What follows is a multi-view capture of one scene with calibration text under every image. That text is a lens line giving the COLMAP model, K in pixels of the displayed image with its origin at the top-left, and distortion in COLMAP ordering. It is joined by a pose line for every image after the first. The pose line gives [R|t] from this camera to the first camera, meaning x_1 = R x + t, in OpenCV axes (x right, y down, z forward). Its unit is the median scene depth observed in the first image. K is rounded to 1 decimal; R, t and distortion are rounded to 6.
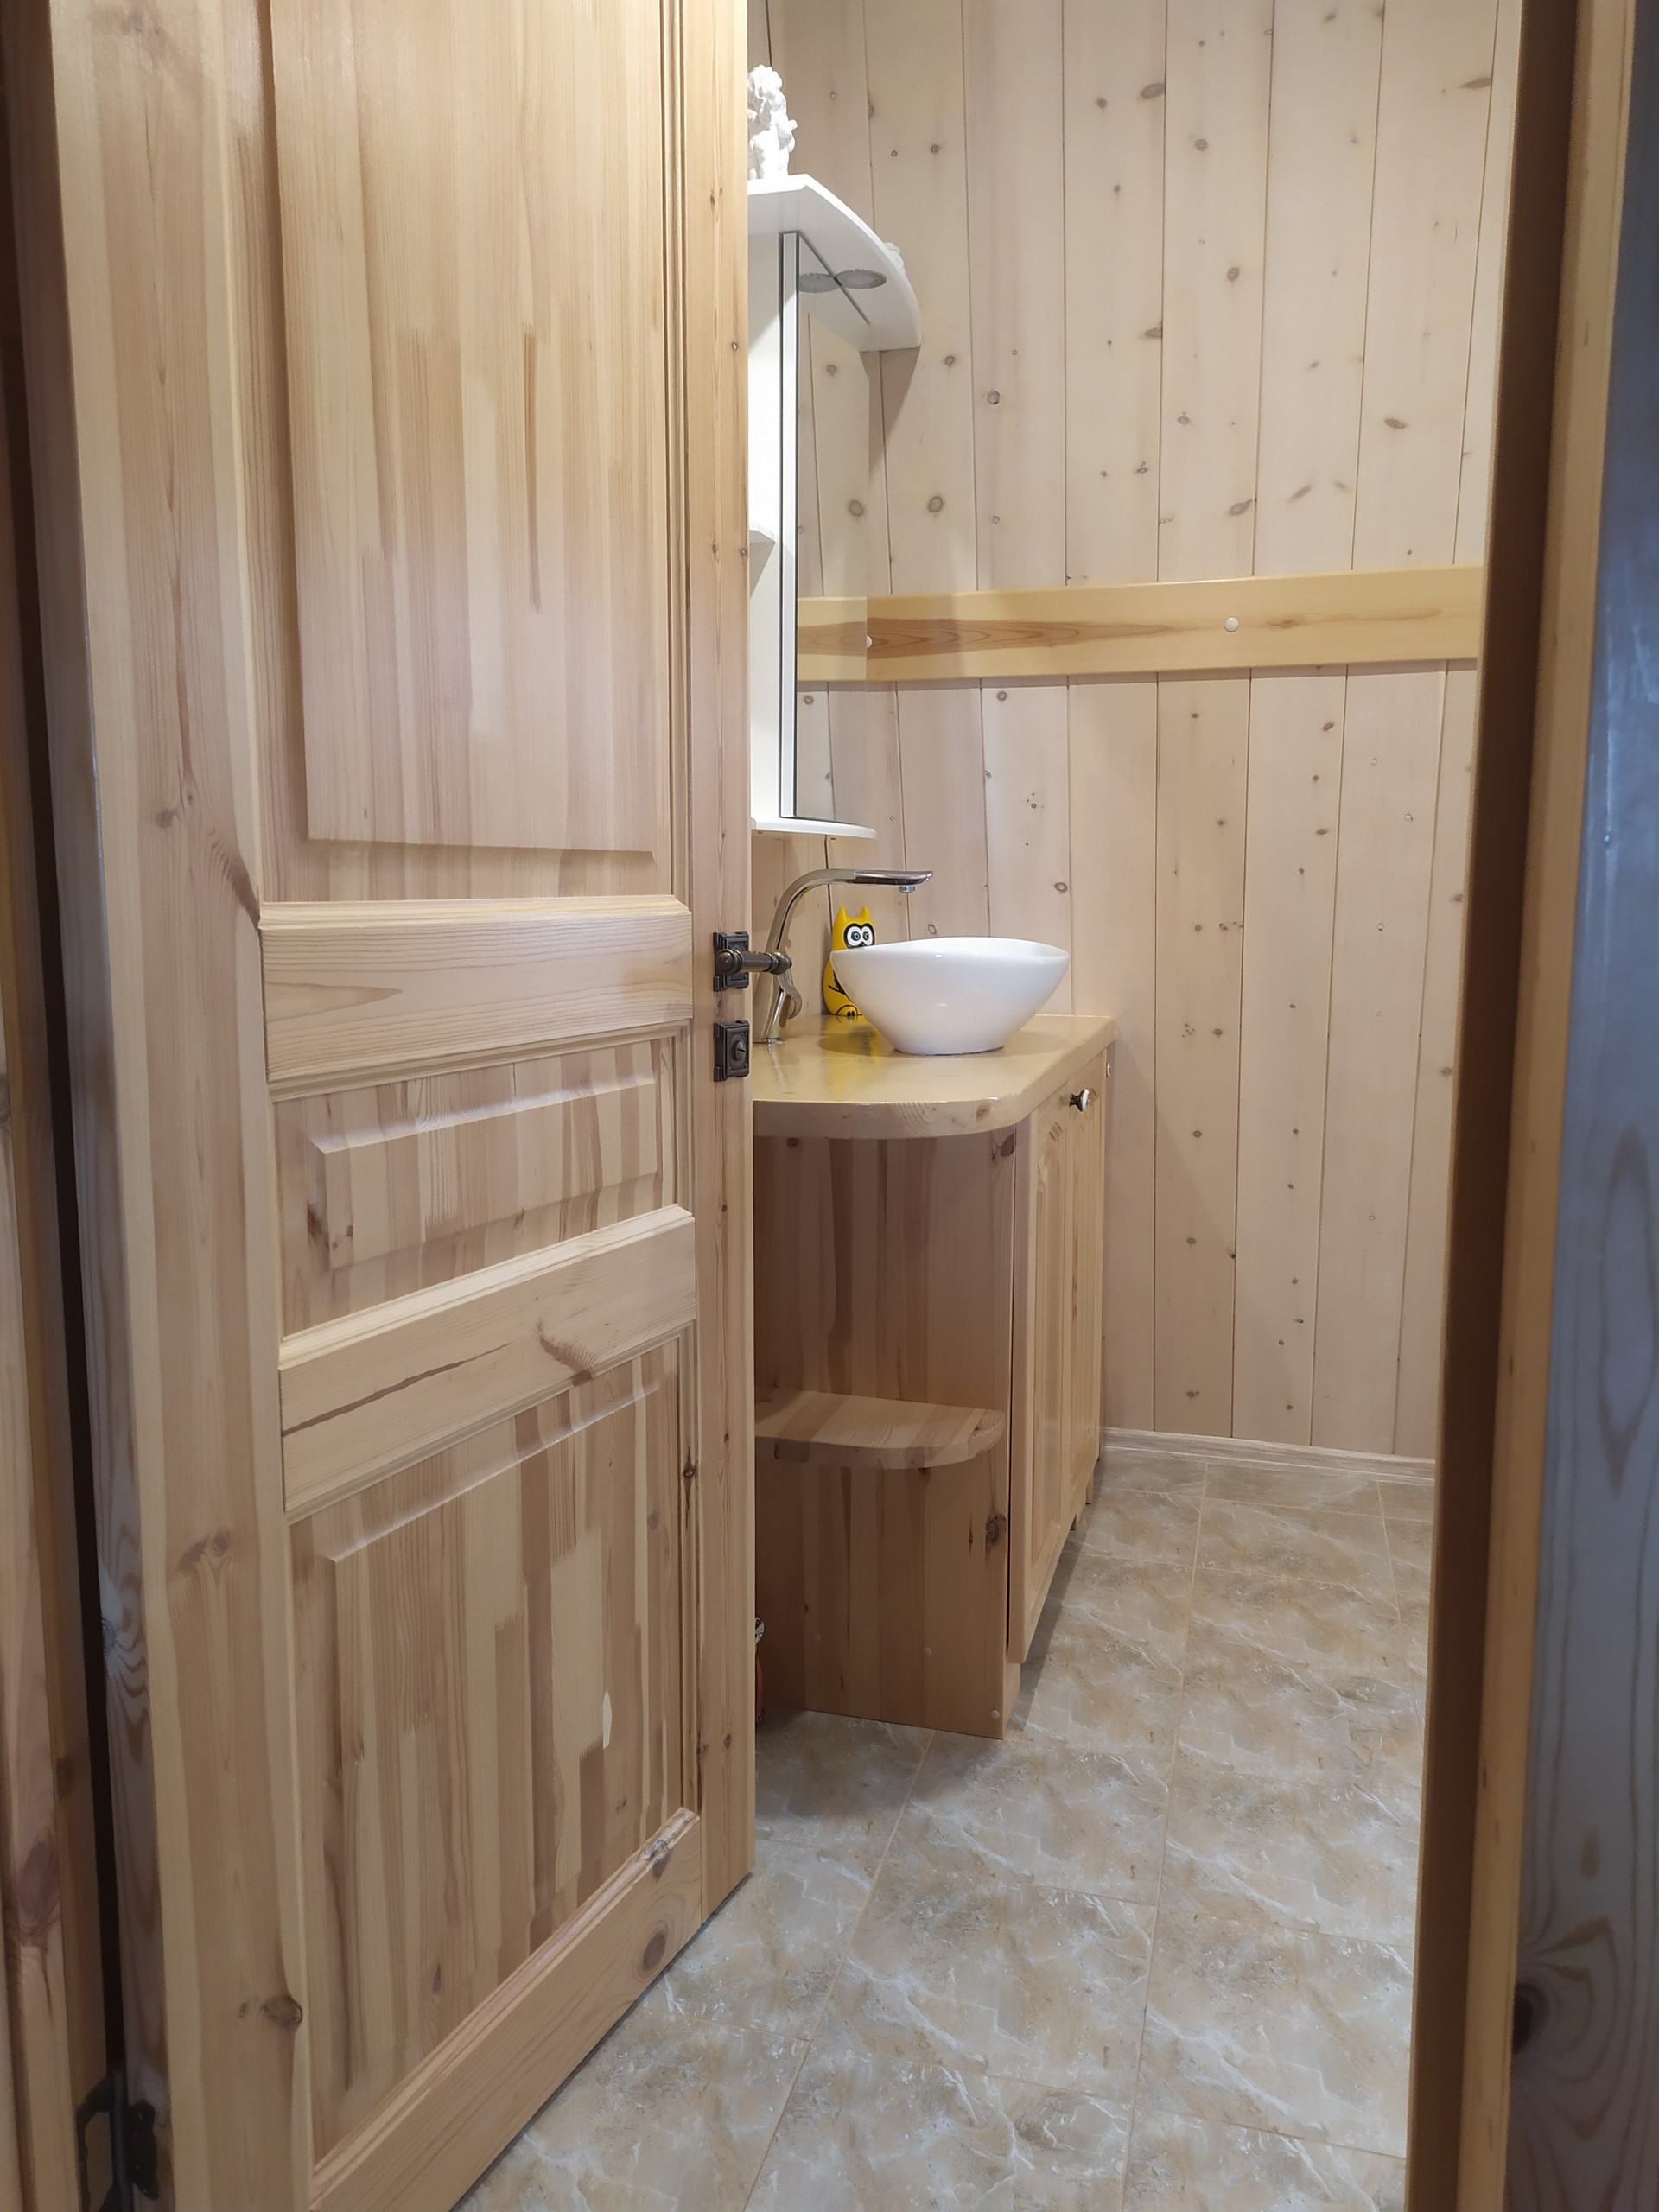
lens RADIAL K [[1657.0, 0, 829.5], [0, 1657.0, 1106.0], [0, 0, 1]] dist [0.062309, -0.051553]
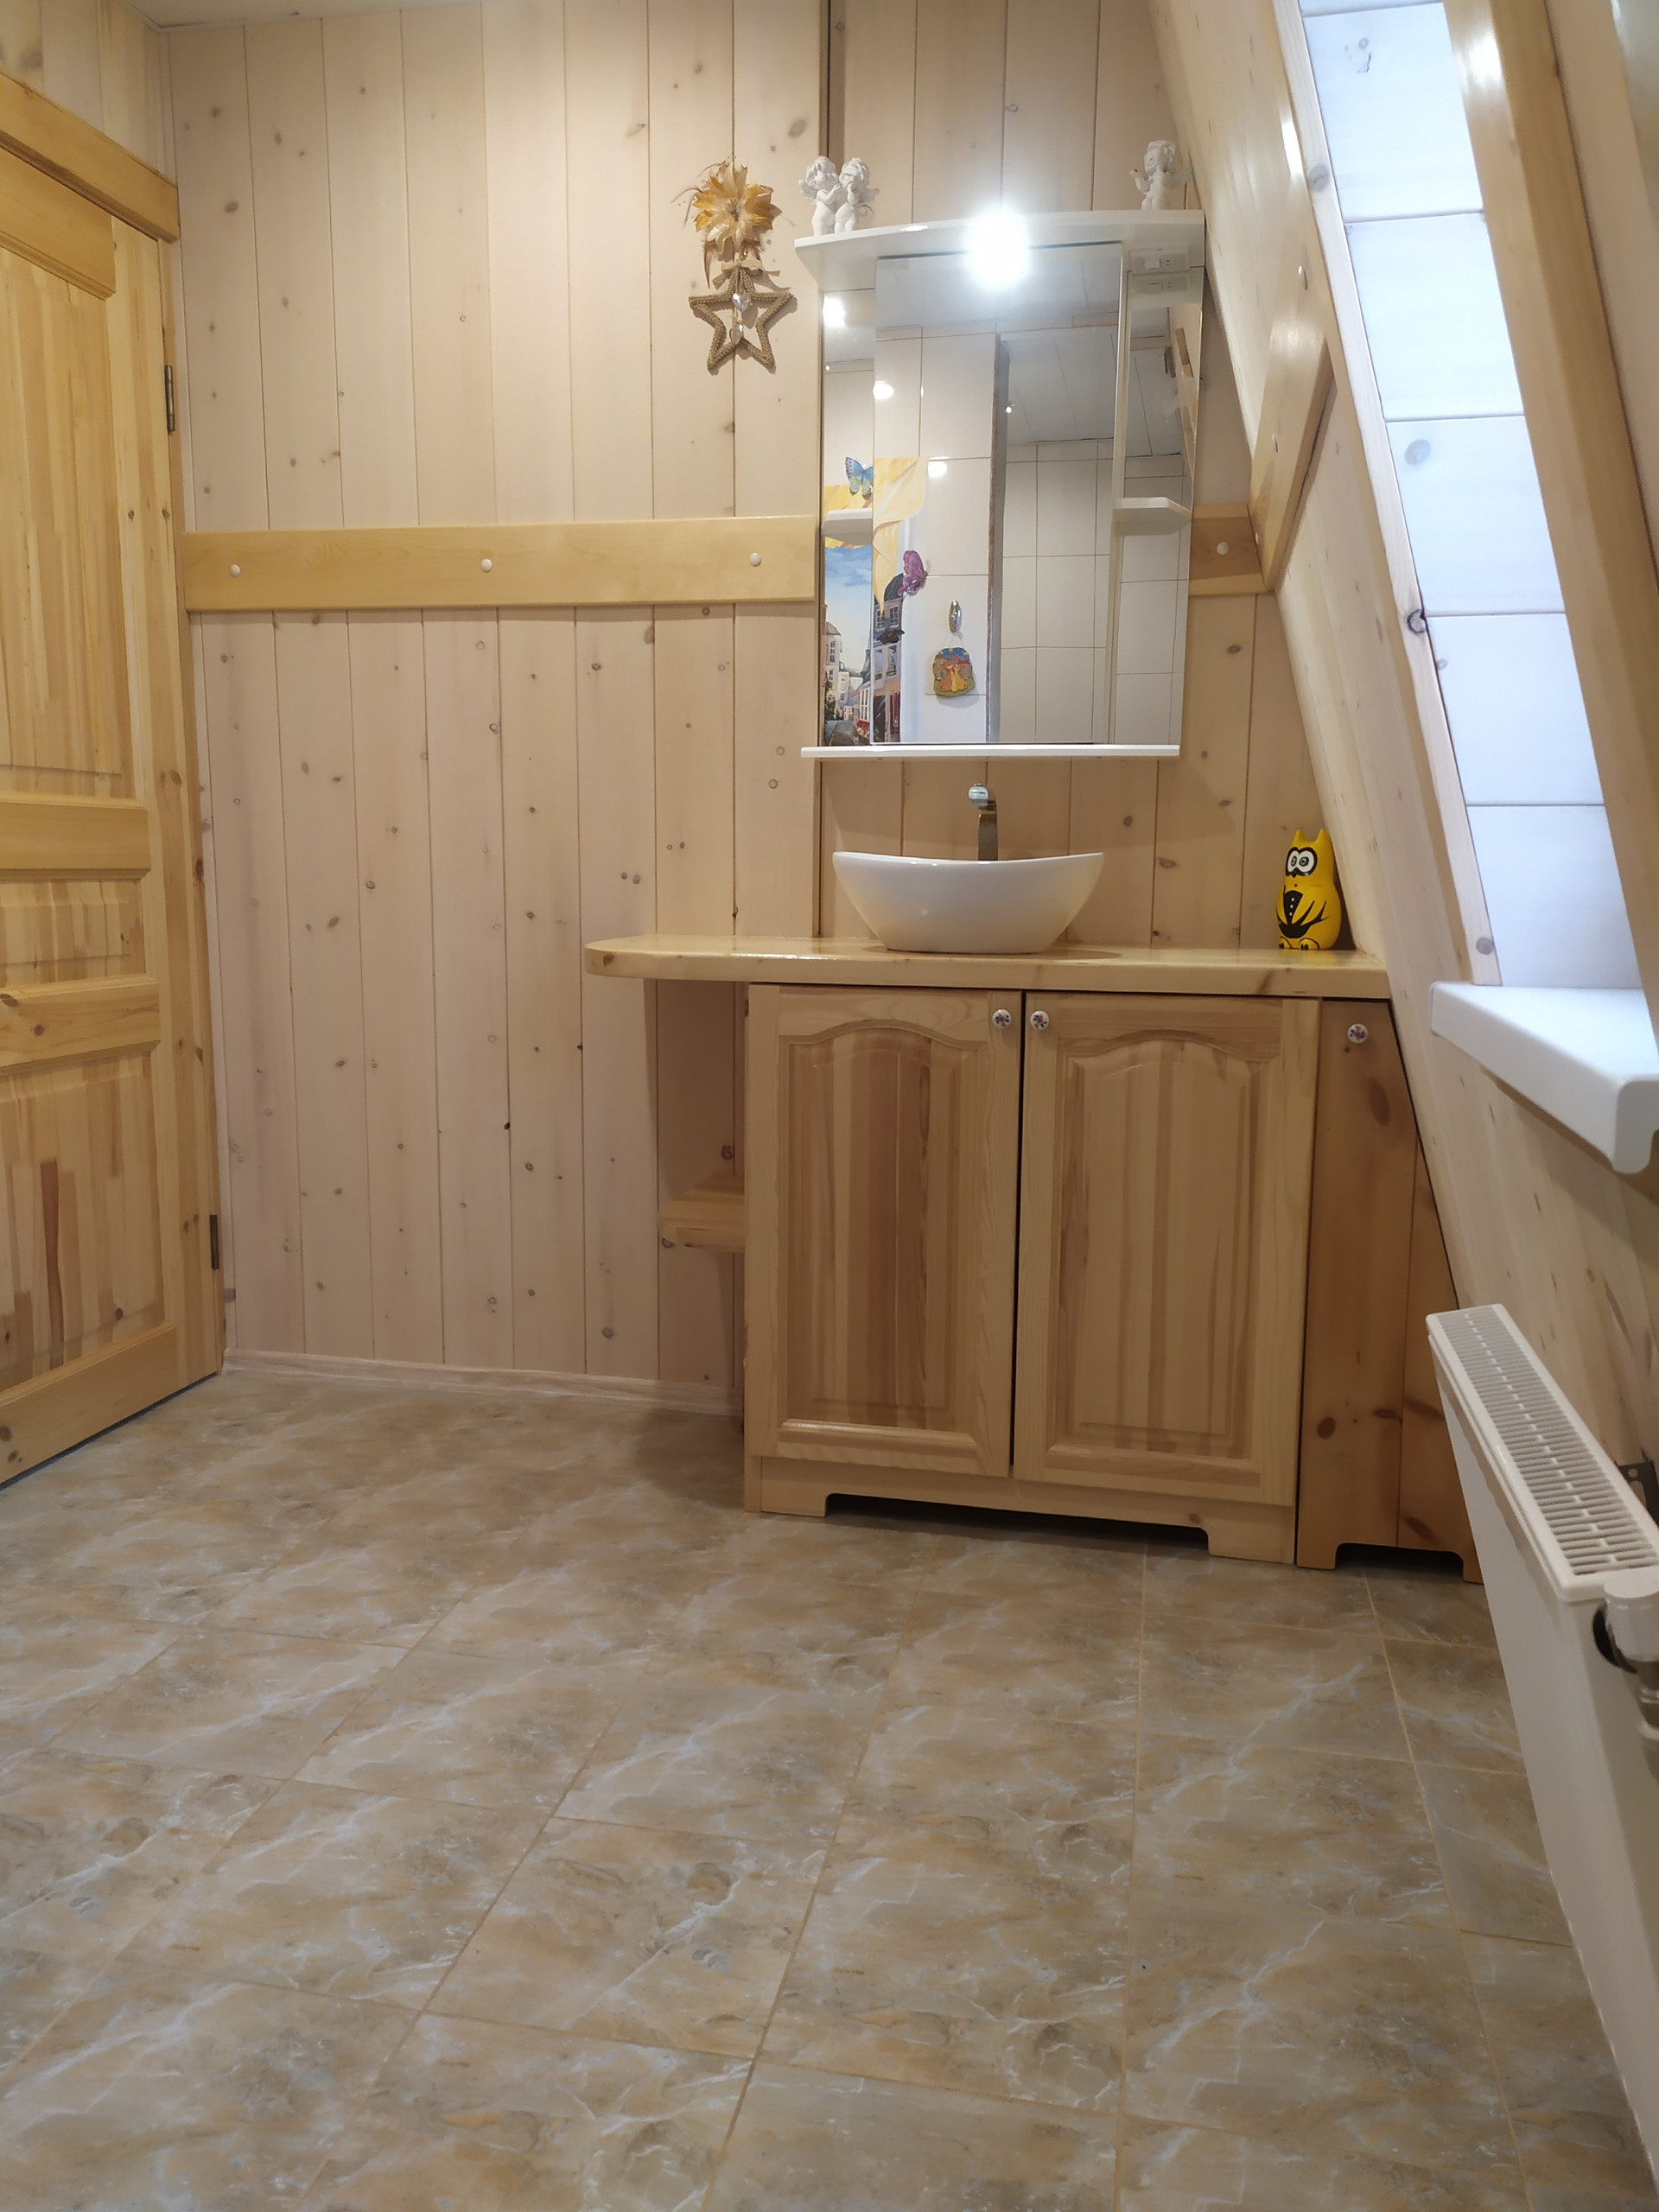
lens RADIAL K [[1657.0, 0, 829.5], [0, 1657.0, 1106.0], [0, 0, 1]] dist [0.062309, -0.051553]
pose [[0.055672, 0.147317, -0.987521, 1.310422], [-0.152955, 0.978639, 0.137369, -0.081119], [0.986664, 0.143398, 0.077016, 0.981028]]
